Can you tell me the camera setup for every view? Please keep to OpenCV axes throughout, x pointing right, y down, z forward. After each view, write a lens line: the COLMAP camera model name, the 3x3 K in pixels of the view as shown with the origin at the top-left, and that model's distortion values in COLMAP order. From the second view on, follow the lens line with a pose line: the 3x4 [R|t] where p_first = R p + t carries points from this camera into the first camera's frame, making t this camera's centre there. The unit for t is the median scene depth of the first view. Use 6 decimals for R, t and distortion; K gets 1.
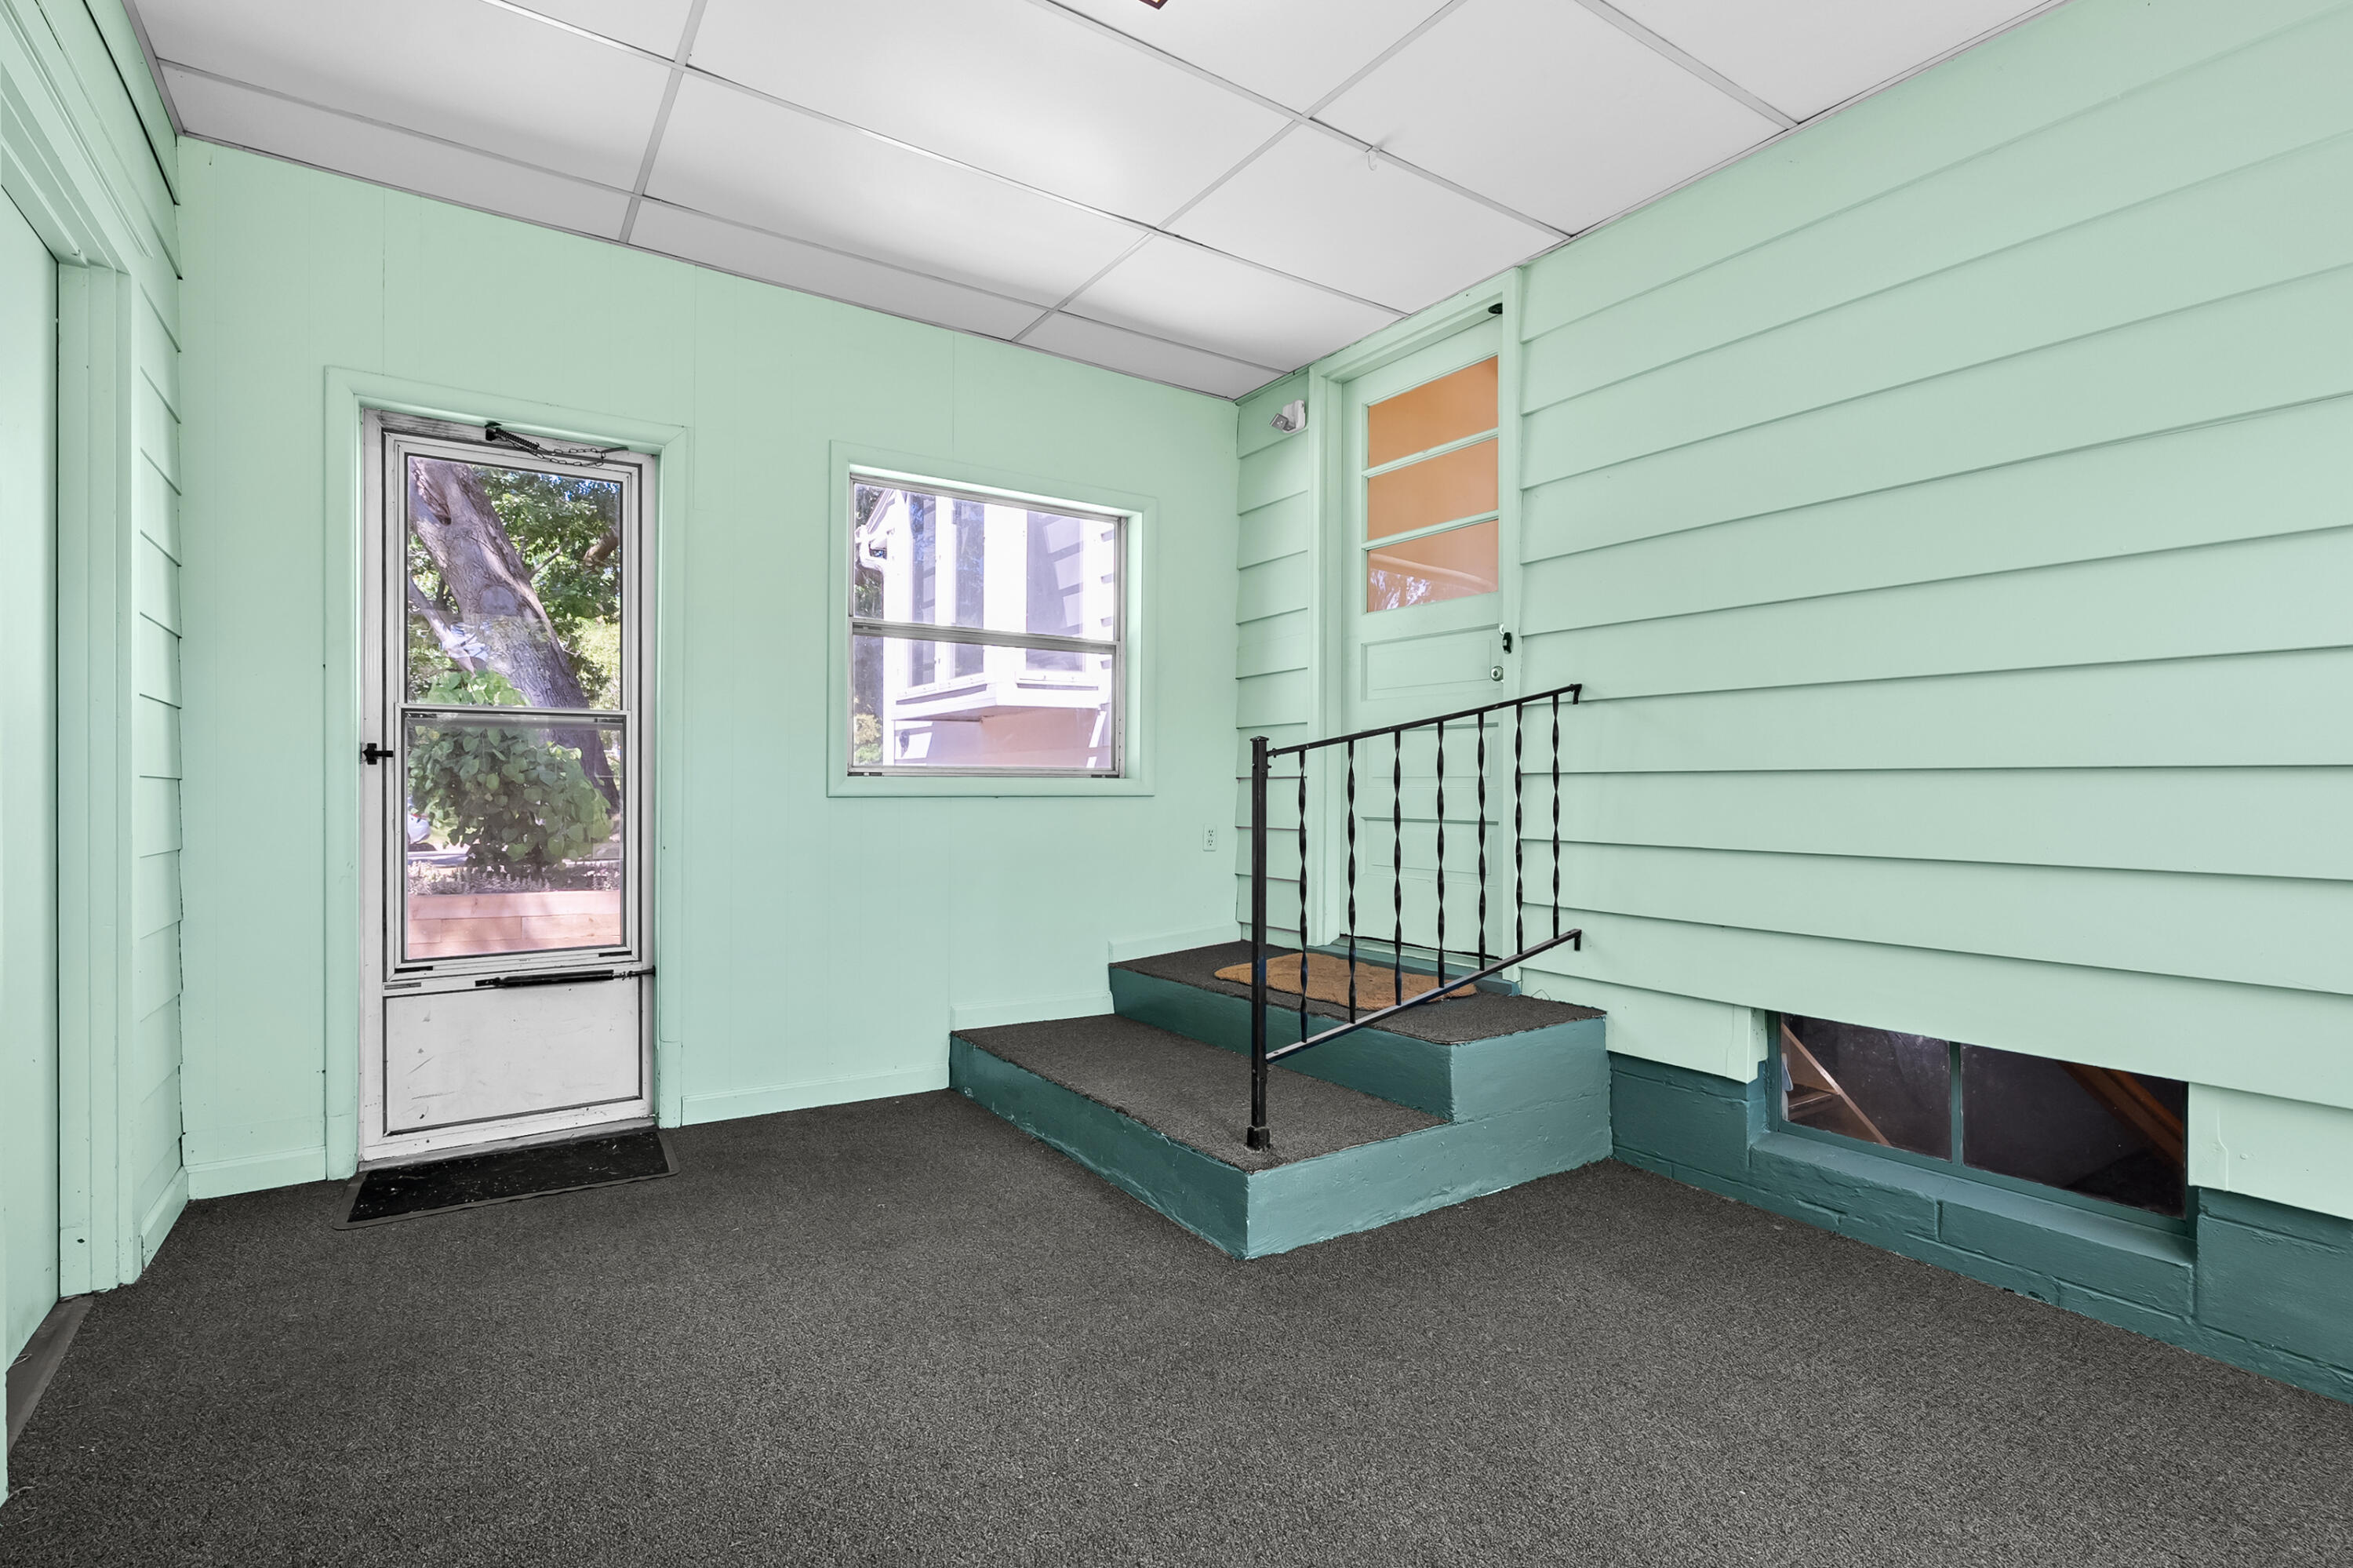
lens RADIAL K [[1058.8, 0, 1170.6], [0, 1058.8, 771.4], [0, 0, 1]] dist [-0.006468, 0.000818]
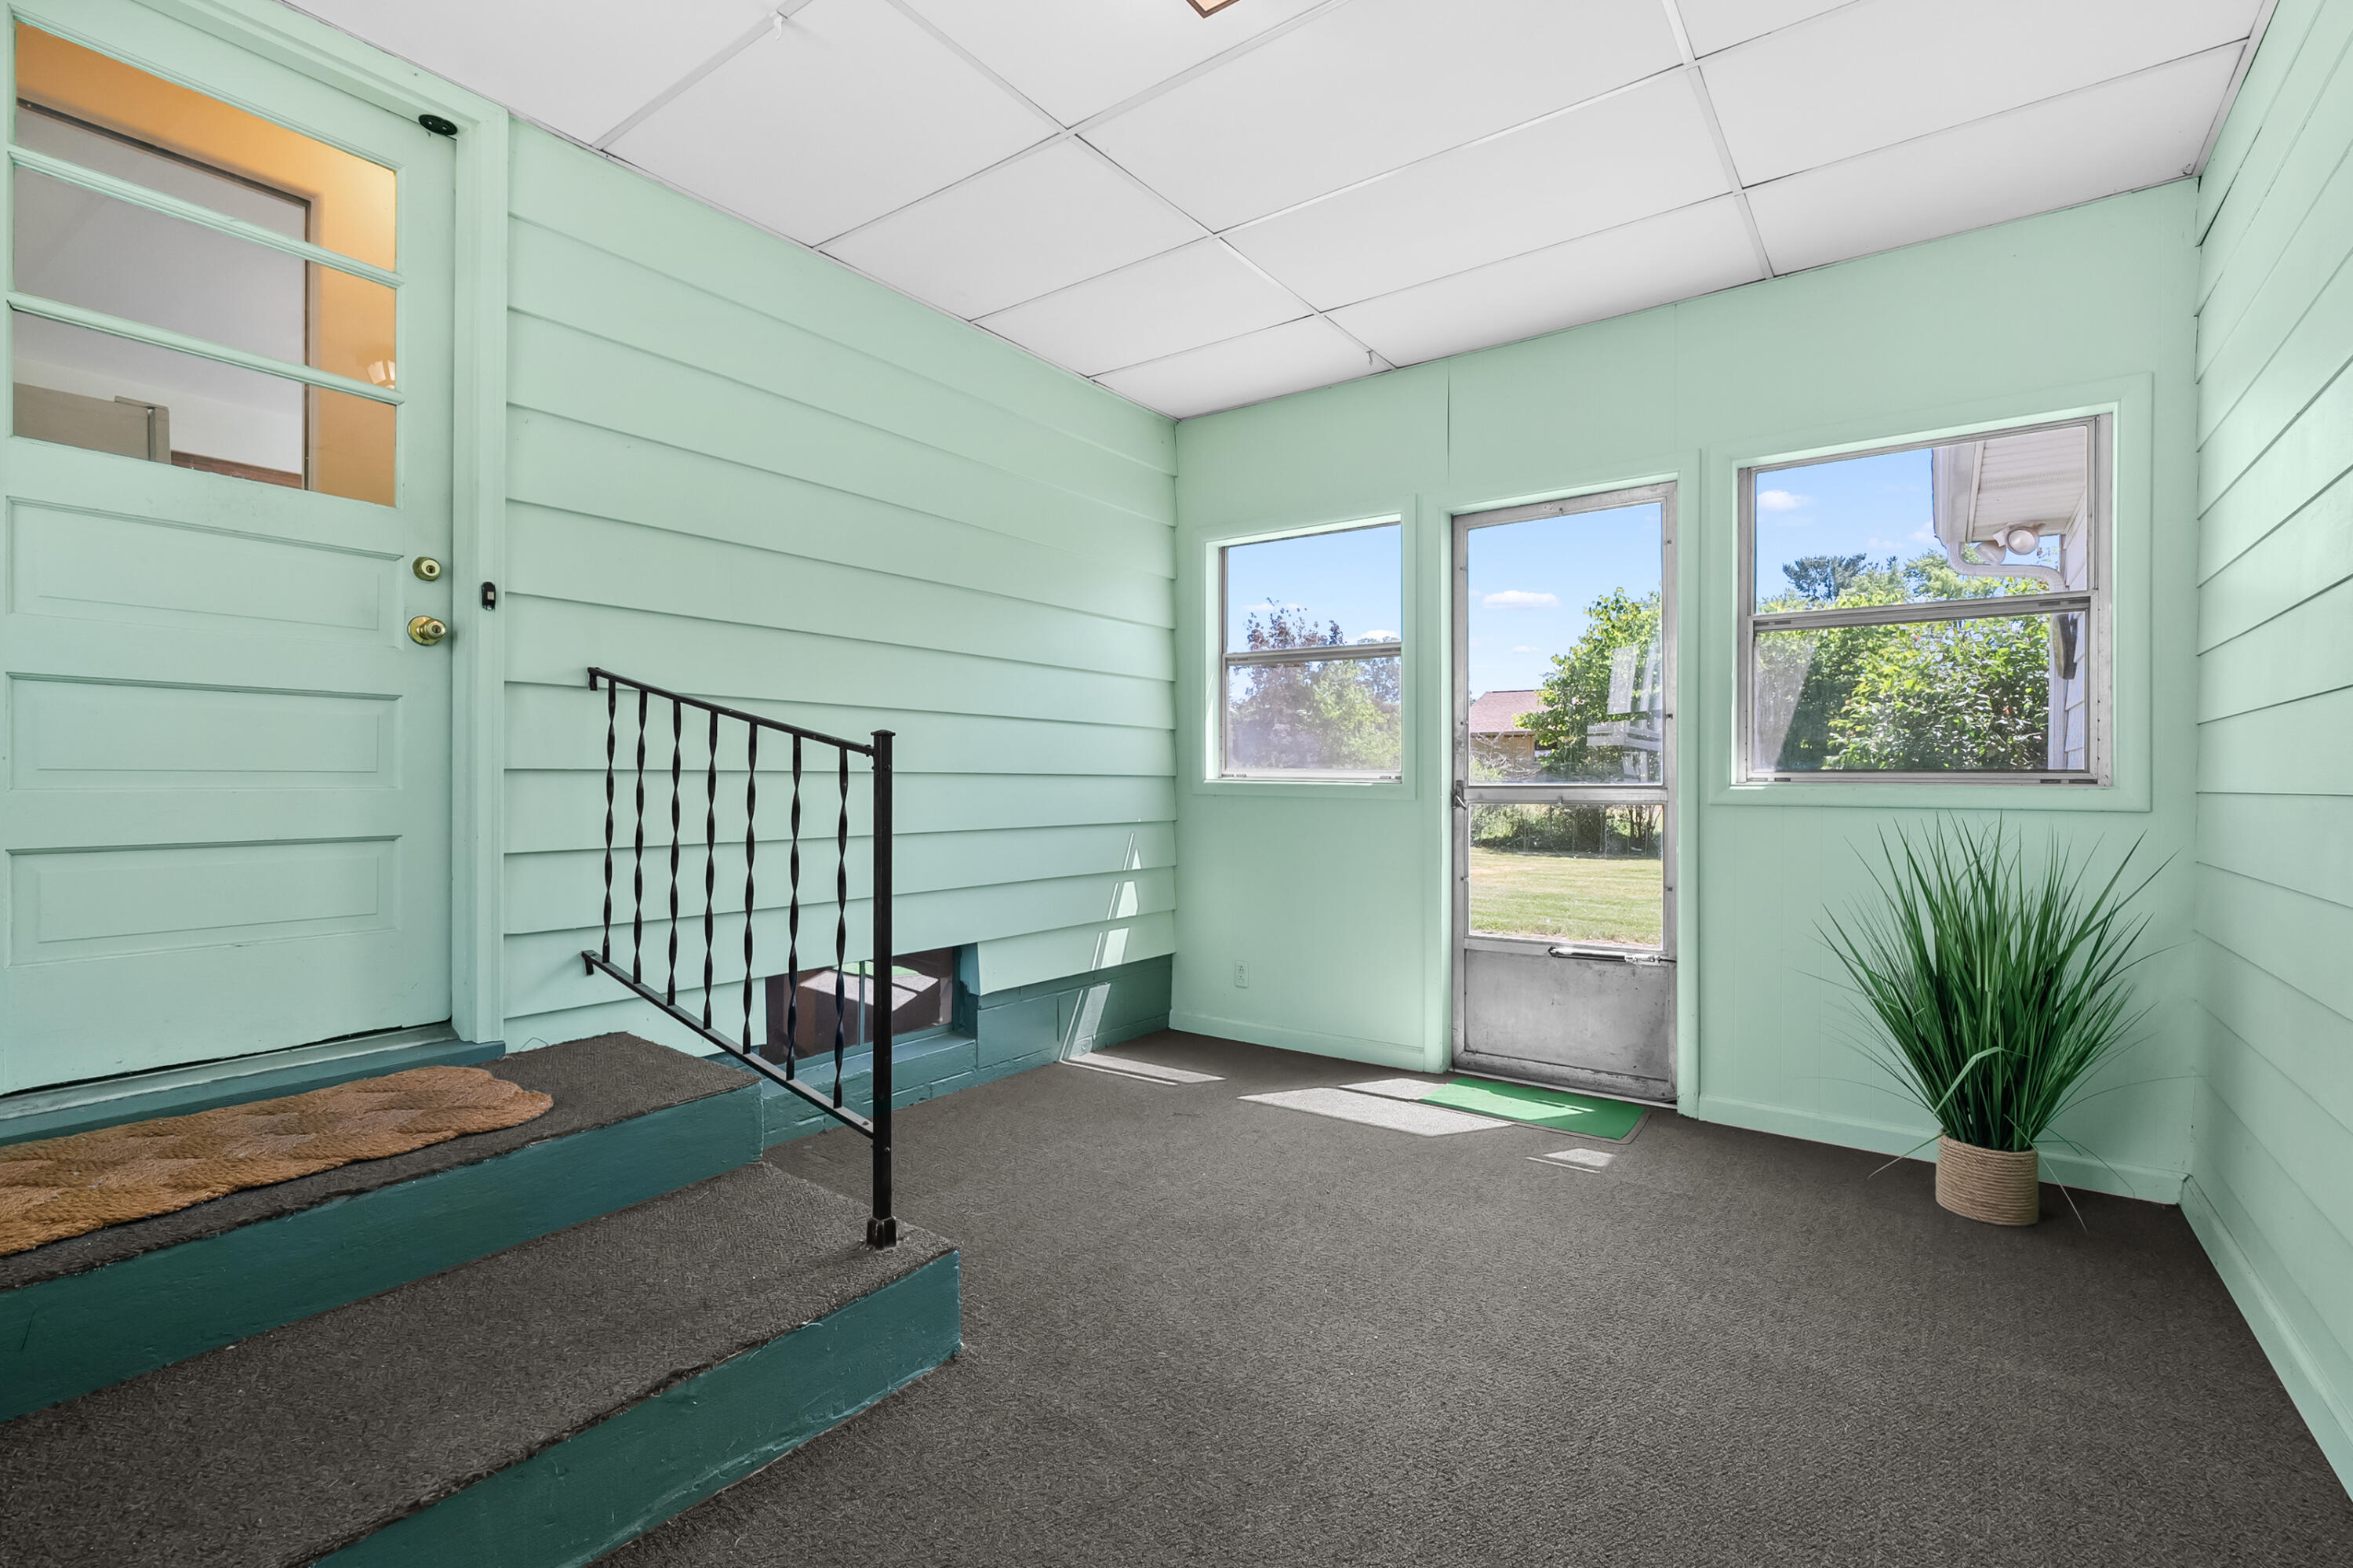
lens RADIAL K [[1058.8, 0, 1170.6], [0, 1058.8, 771.4], [0, 0, 1]] dist [-0.006468, 0.000818]
pose [[-0.334256, 0.011925, 0.942407, -0.659692], [-0.000243, 0.999919, -0.012740, 0.014882], [-0.942482, -0.004488, -0.334226, 0.956600]]
